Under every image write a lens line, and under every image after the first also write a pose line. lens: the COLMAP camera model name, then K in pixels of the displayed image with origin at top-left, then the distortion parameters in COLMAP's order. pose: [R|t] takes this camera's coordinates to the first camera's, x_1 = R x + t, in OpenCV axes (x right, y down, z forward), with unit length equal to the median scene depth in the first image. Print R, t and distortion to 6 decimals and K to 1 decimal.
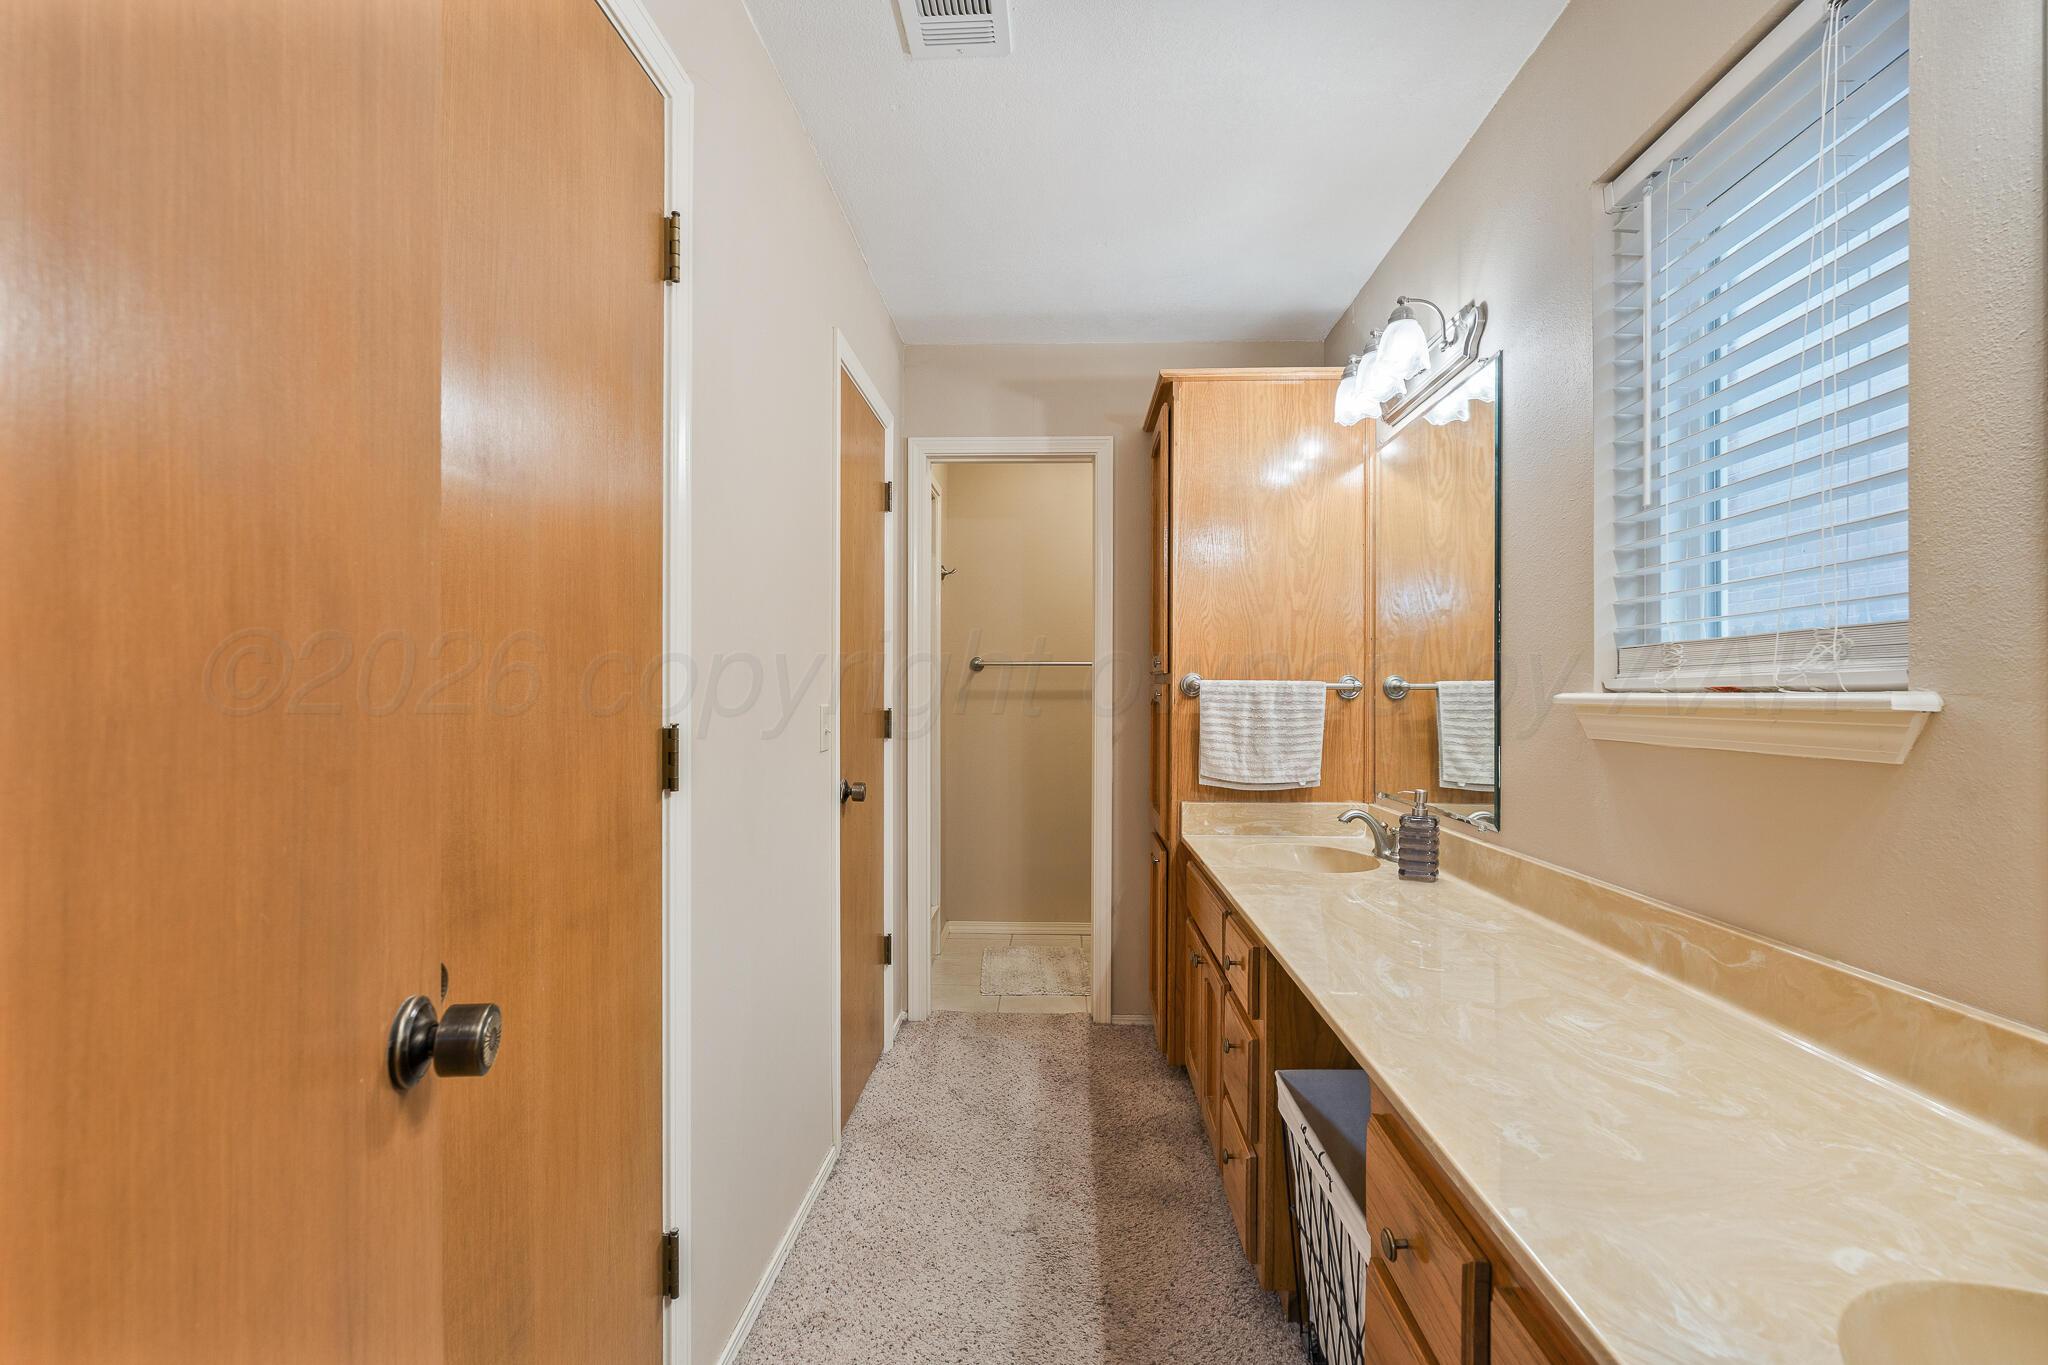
lens RADIAL K [[916.0, 0, 1024.0], [0, 916.0, 682.5], [0, 0, 1]] dist [0.000237, -0.000006]
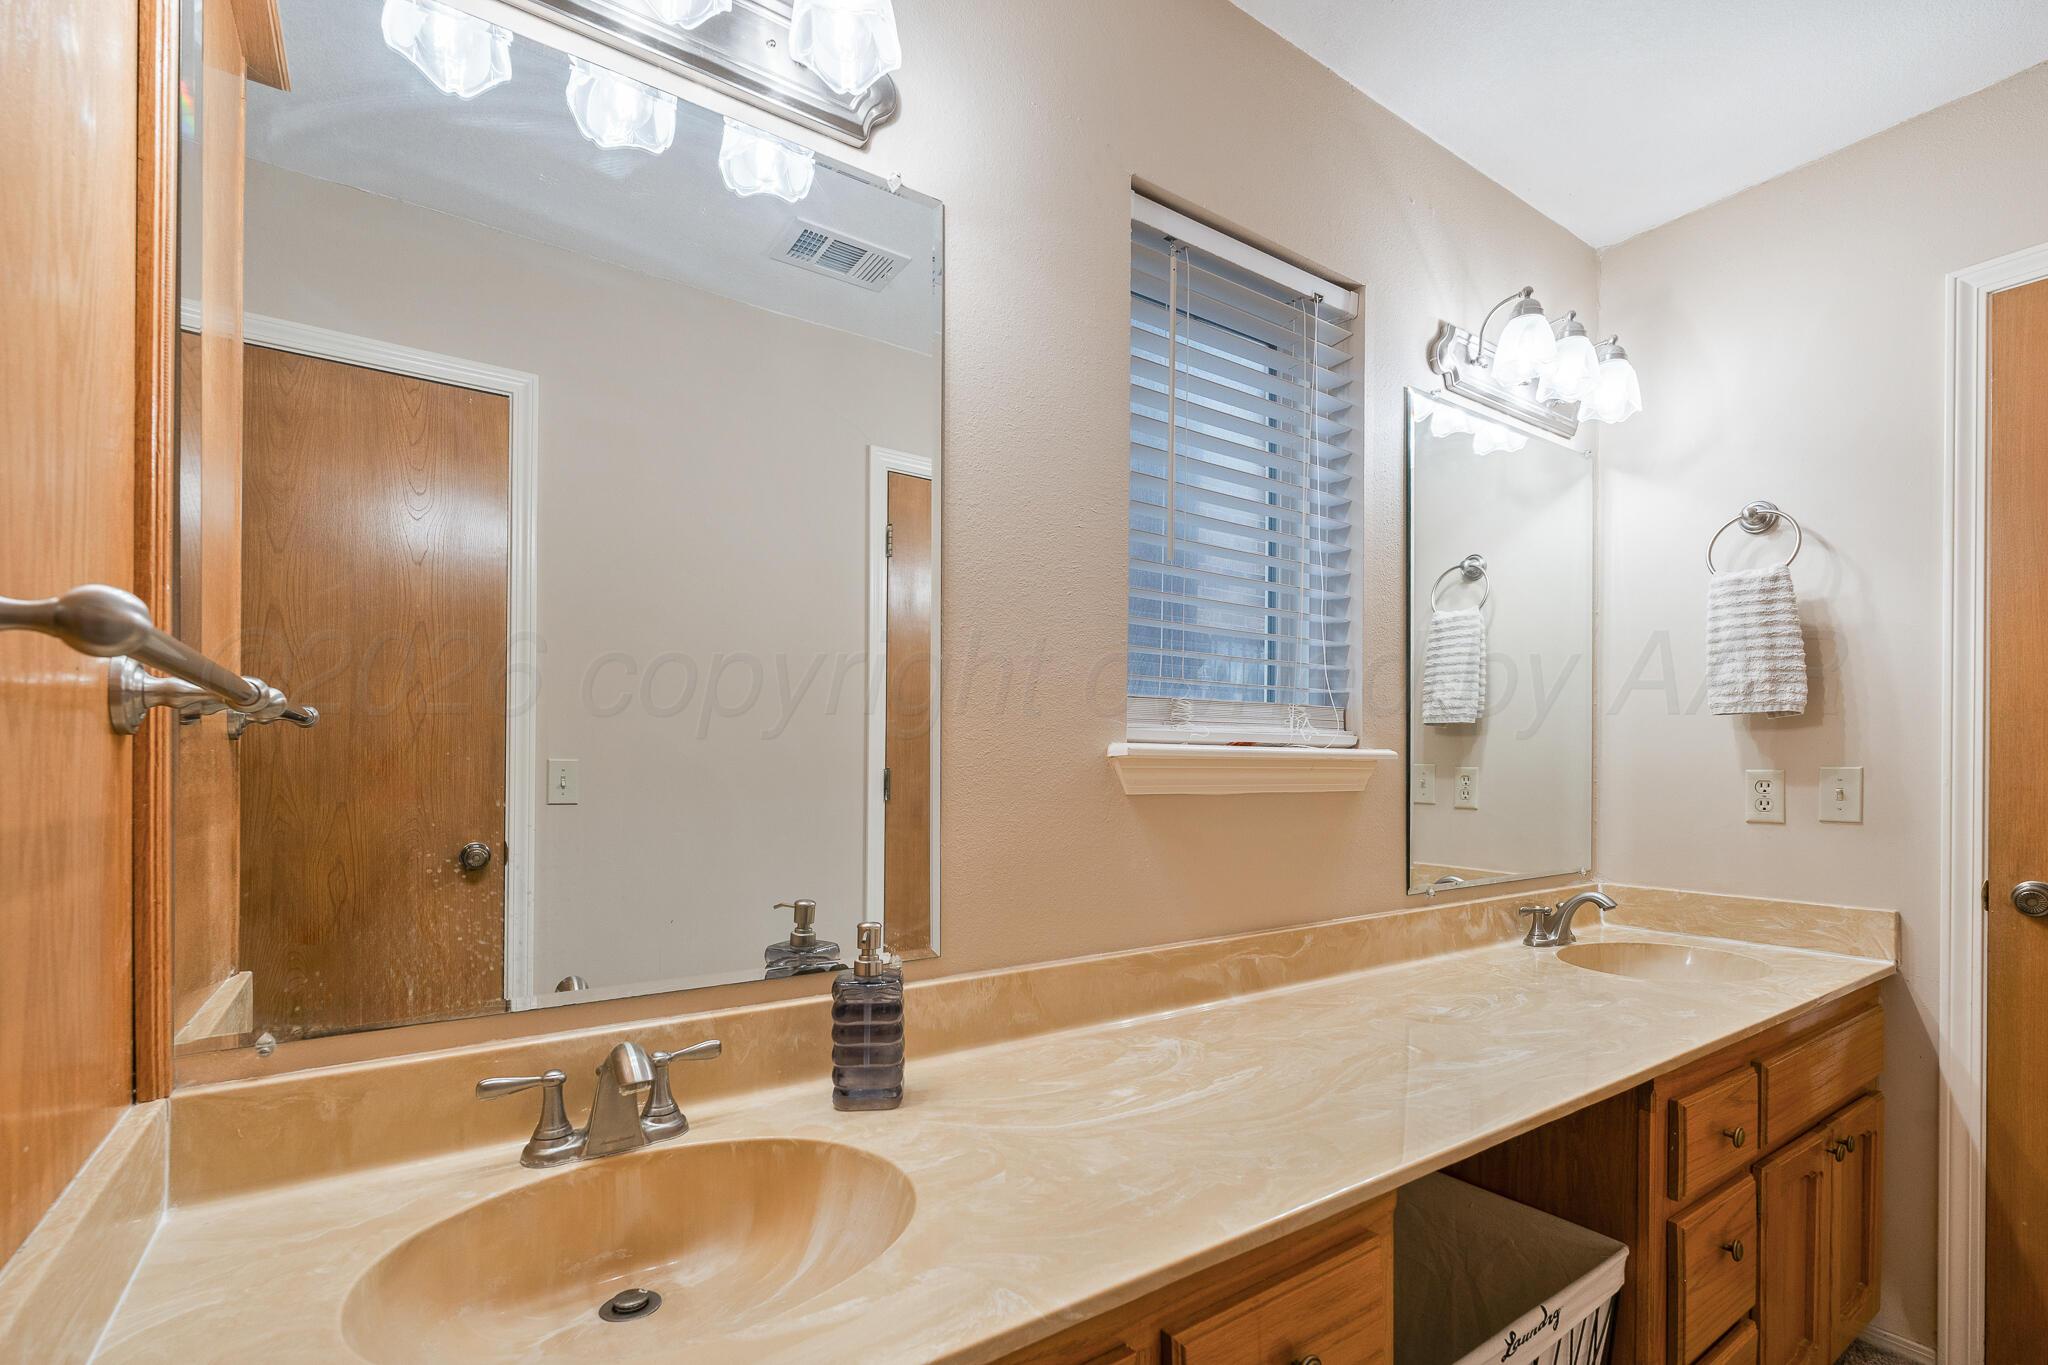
lens RADIAL K [[921.3, 0, 1025.0], [0, 921.3, 775.9], [0, 0, 1]] dist [0.000957, 0.000031]
pose [[-0.603853, -0.006871, 0.797066, -0.040749], [-0.012120, 0.999926, -0.000563, 0.053030], [-0.797004, -0.010000, -0.603892, 1.928418]]
